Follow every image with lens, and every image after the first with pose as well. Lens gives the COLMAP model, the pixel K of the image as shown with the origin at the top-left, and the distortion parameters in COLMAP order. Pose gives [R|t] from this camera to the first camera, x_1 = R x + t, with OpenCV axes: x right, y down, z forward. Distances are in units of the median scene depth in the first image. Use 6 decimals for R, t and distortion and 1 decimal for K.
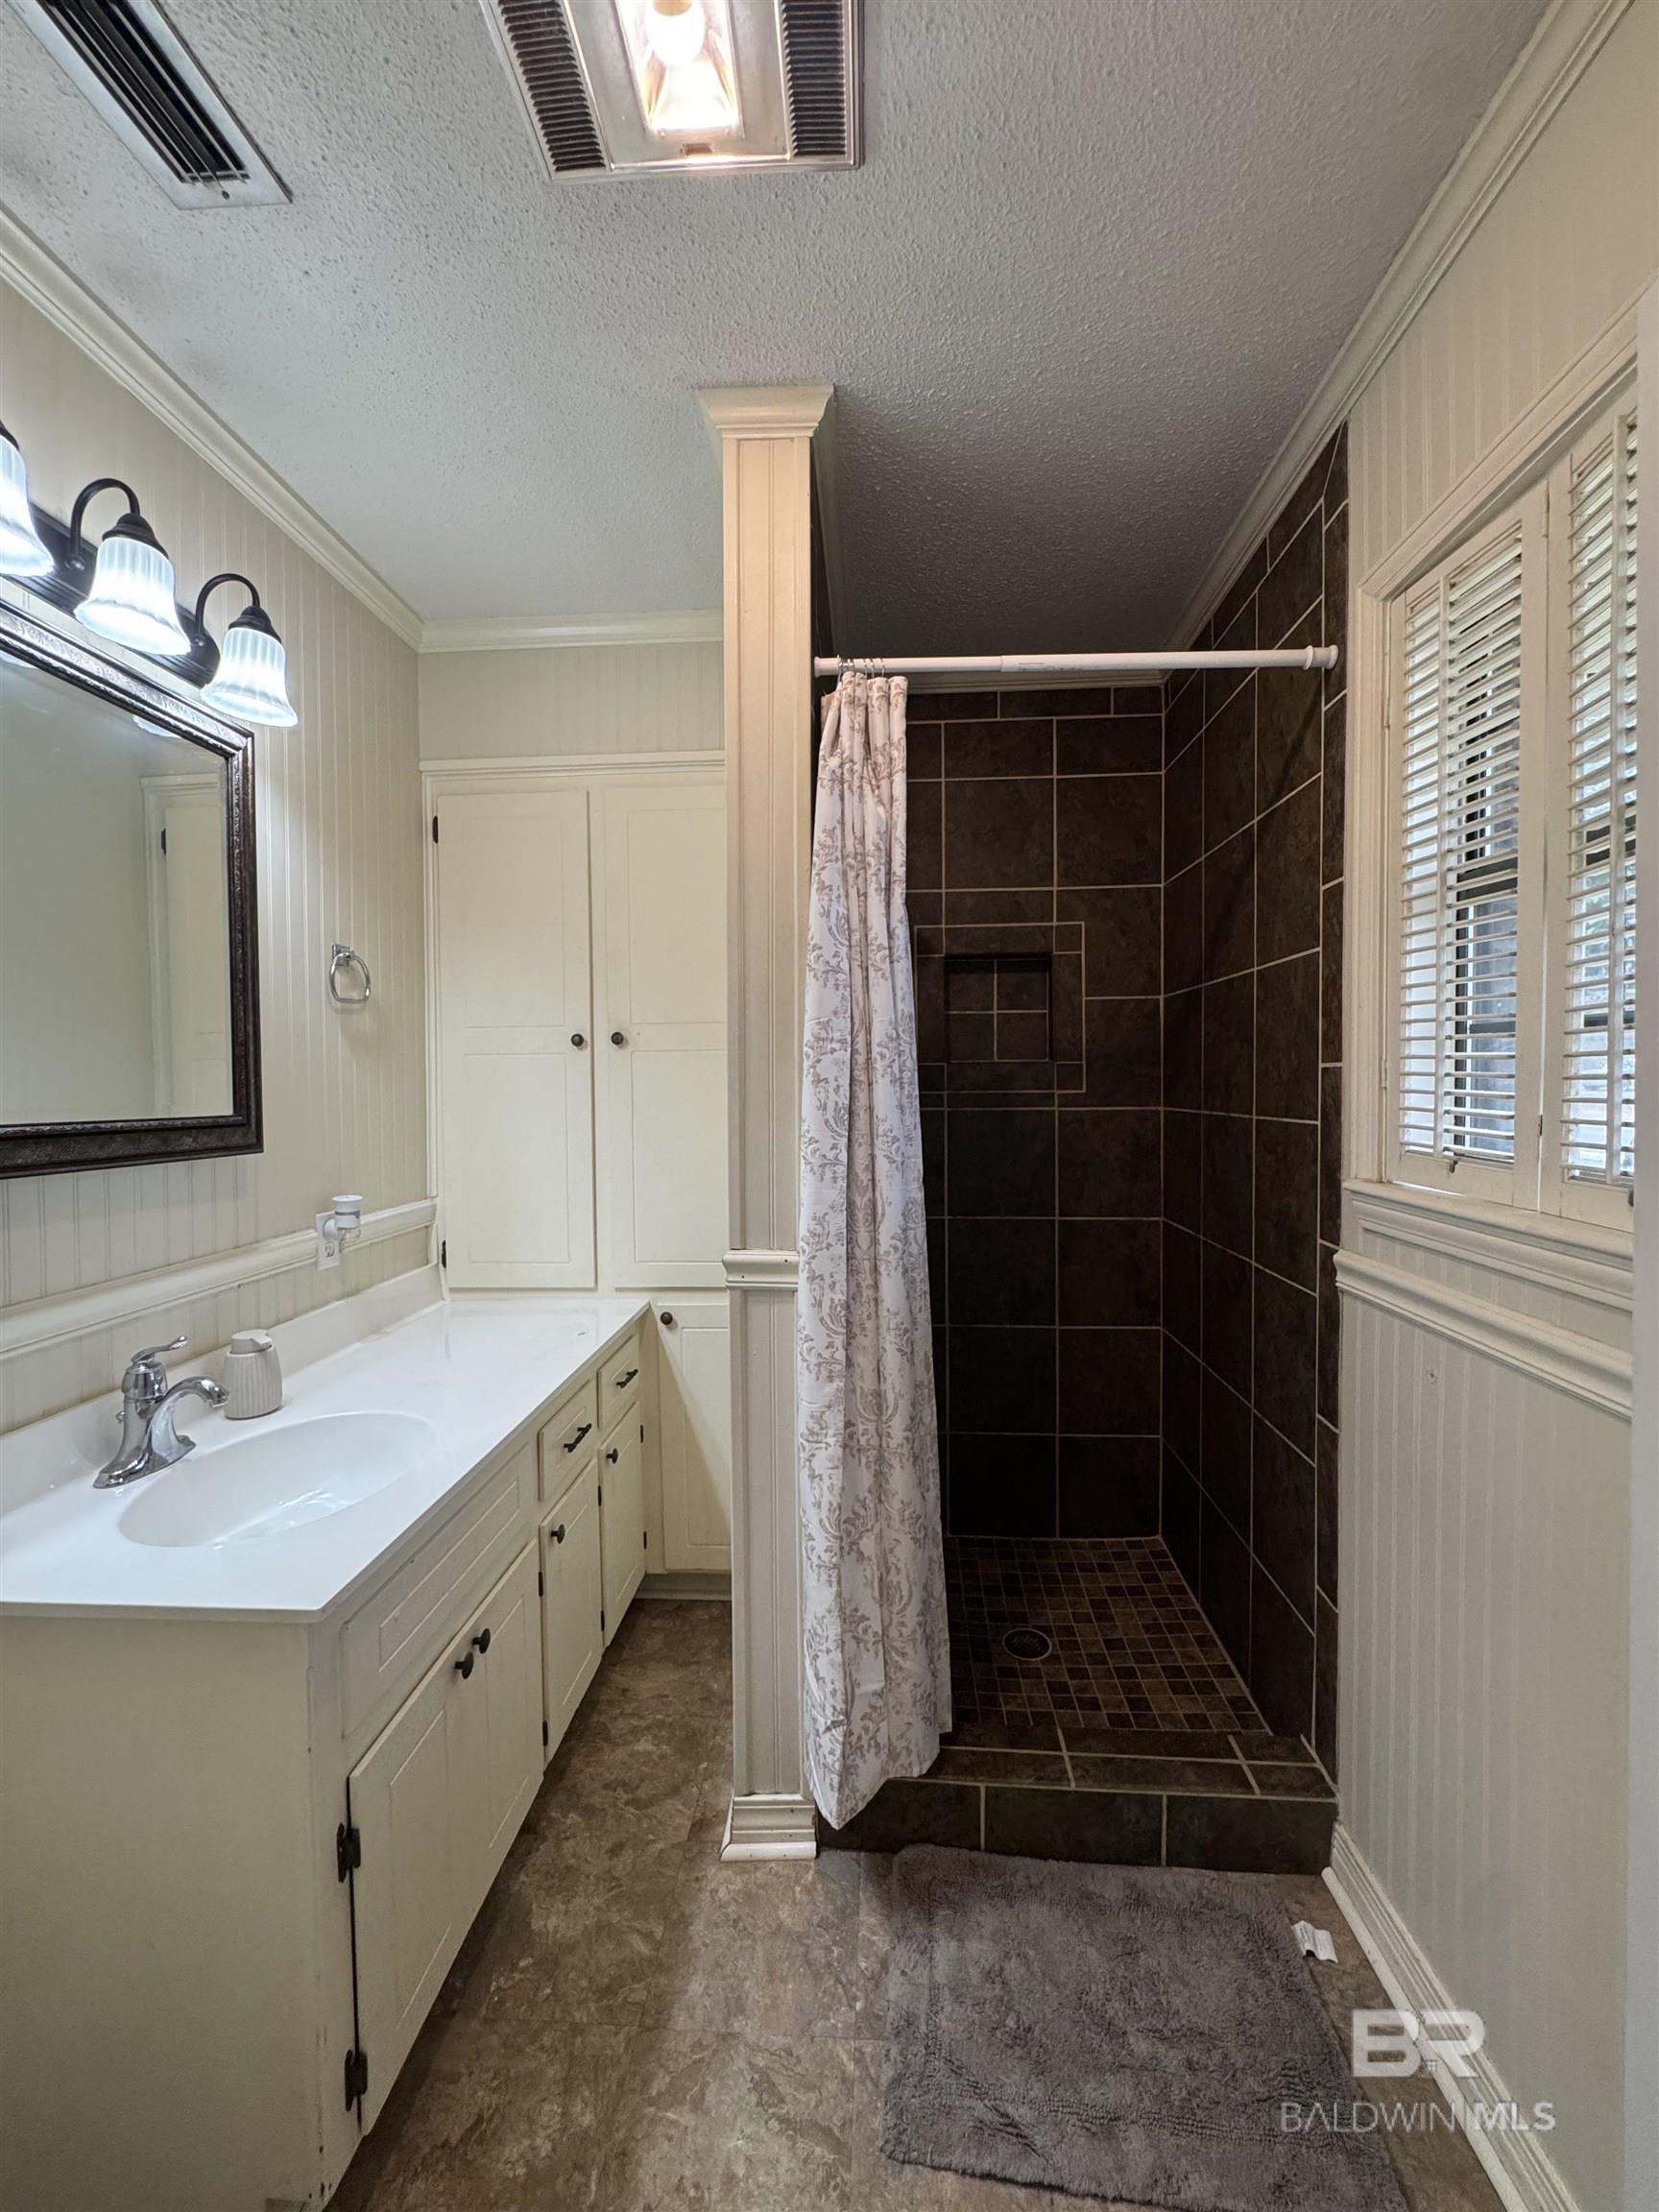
lens RADIAL K [[882.0, 0, 822.4], [0, 882.0, 1103.7], [0, 0, 1]] dist [-0.004789, 0.000980]
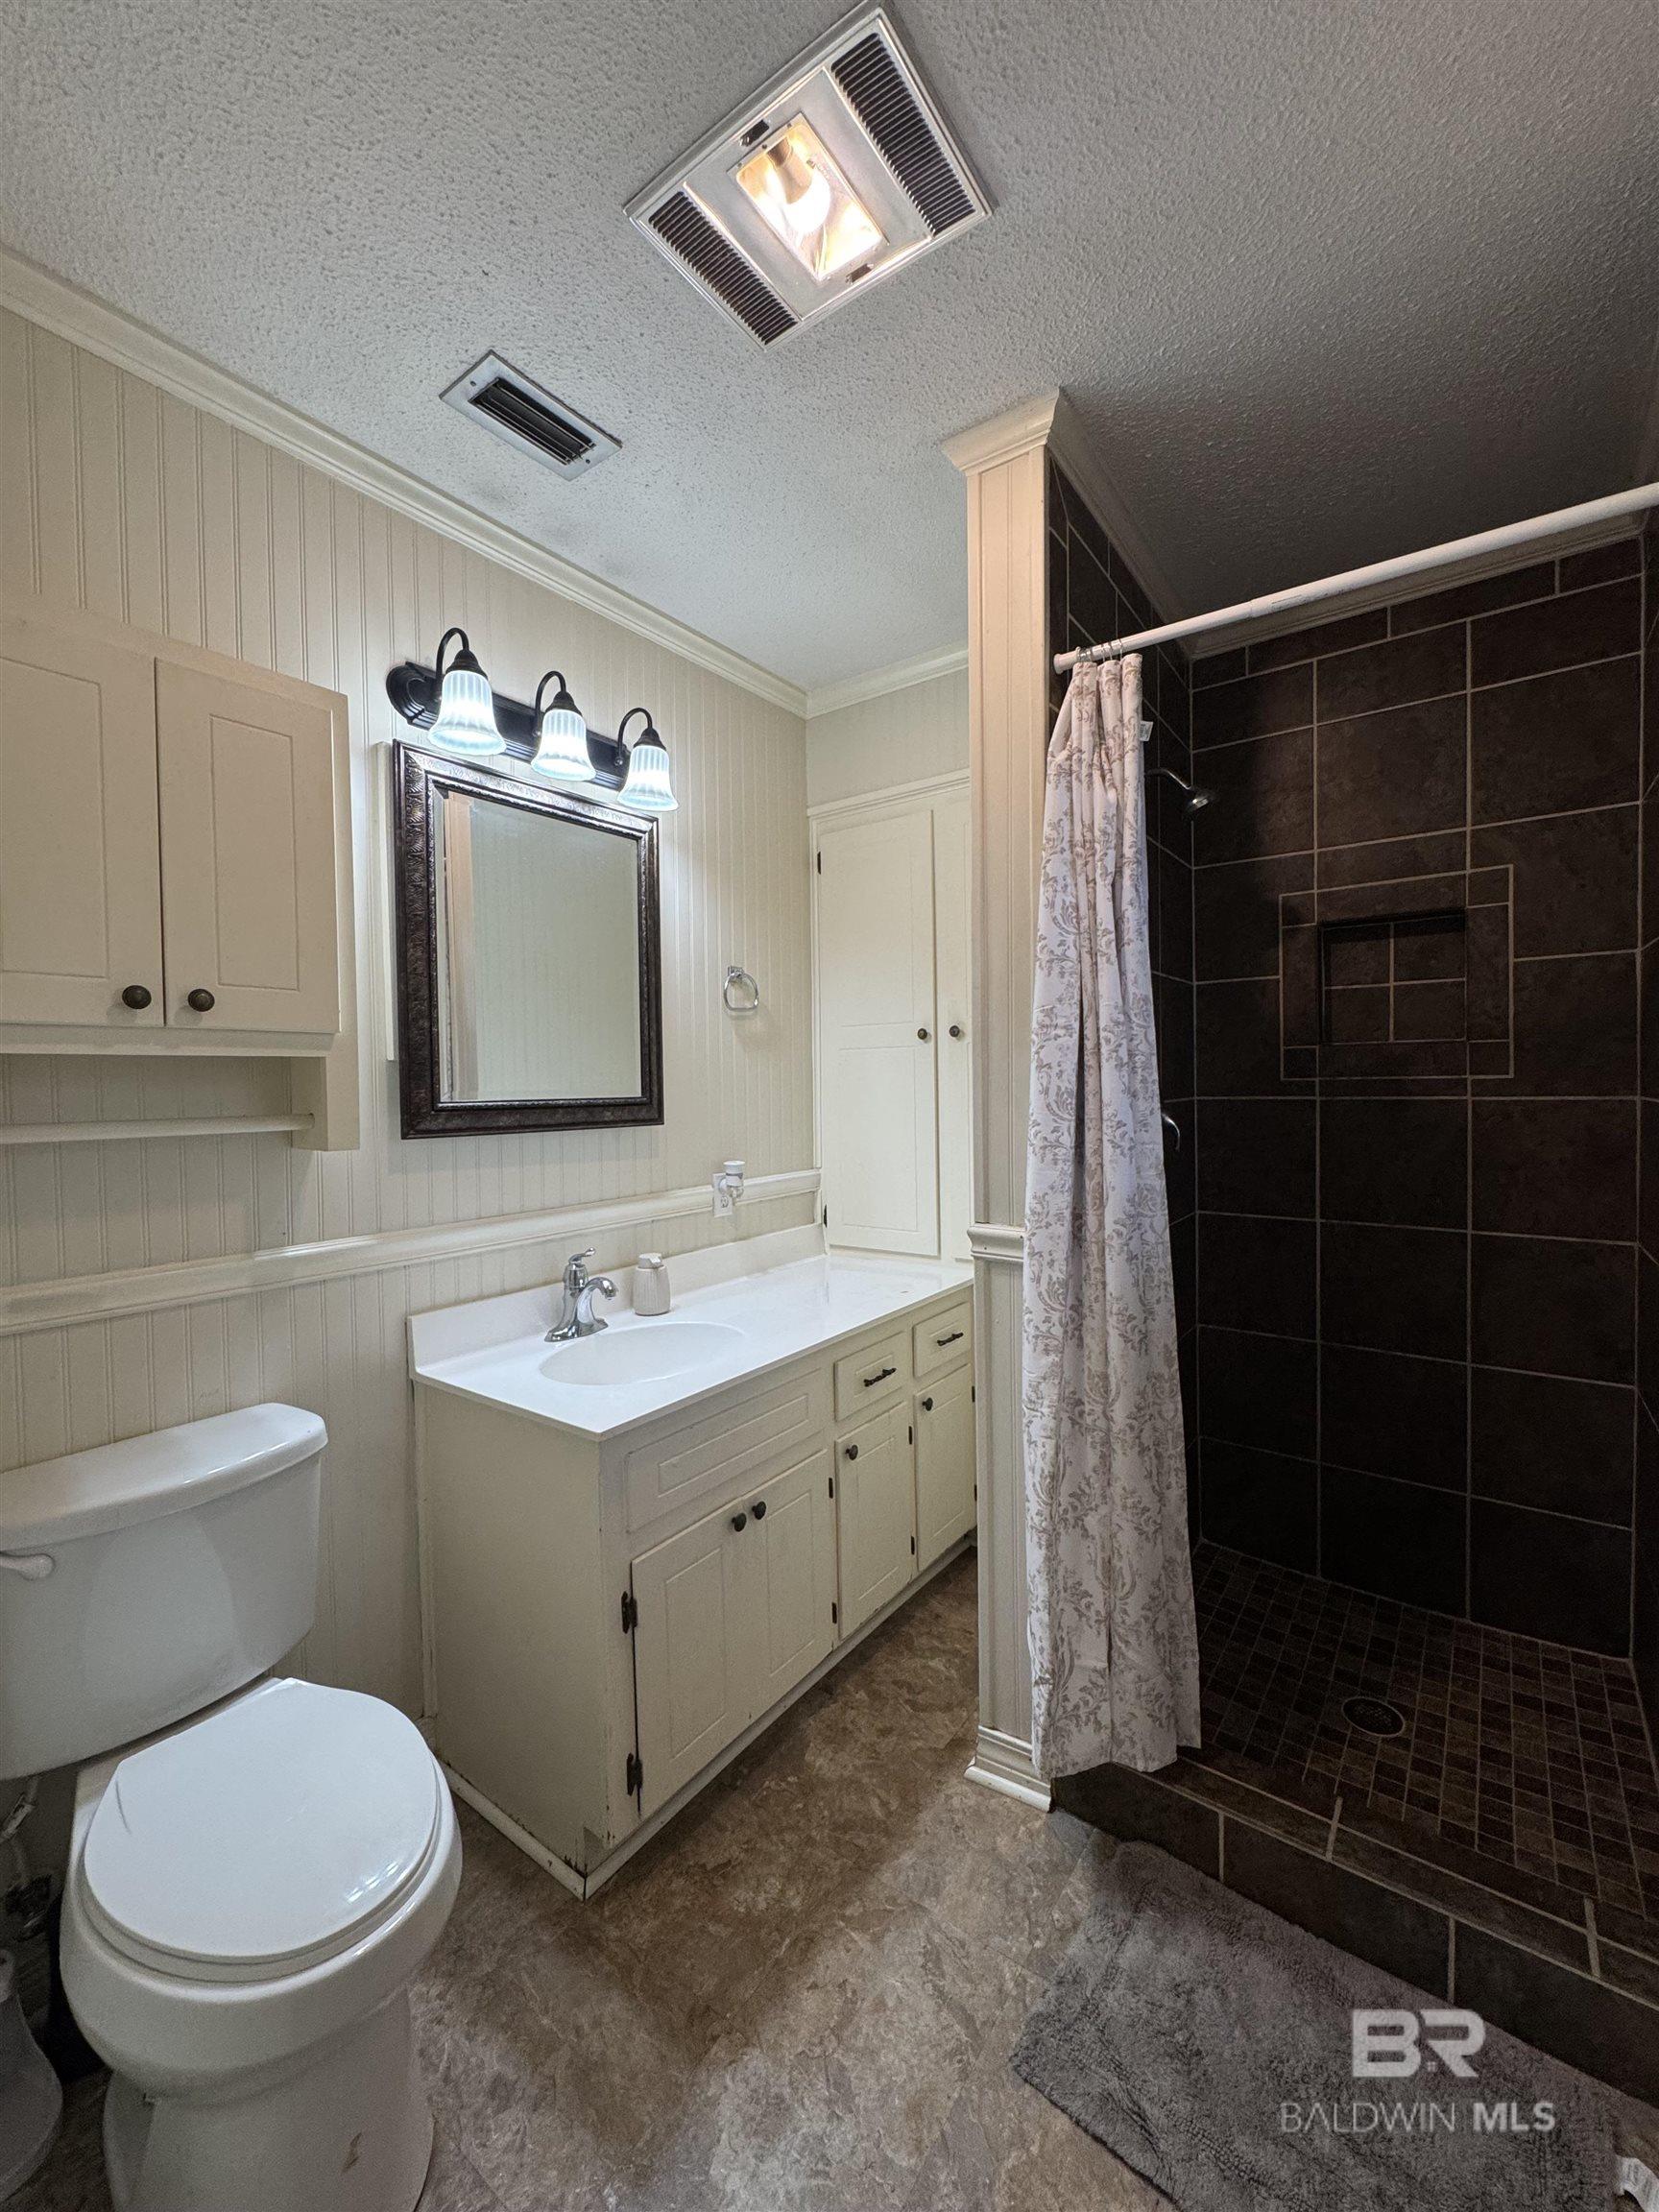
lens RADIAL K [[882.0, 0, 832.5], [0, 882.0, 1103.5], [0, 0, 1]] dist [-0.004789, 0.000980]
pose [[0.843018, 0.008178, -0.537823, 0.338377], [-0.003703, 0.999949, 0.009402, 0.008982], [0.537872, -0.005934, 0.843005, -0.012072]]
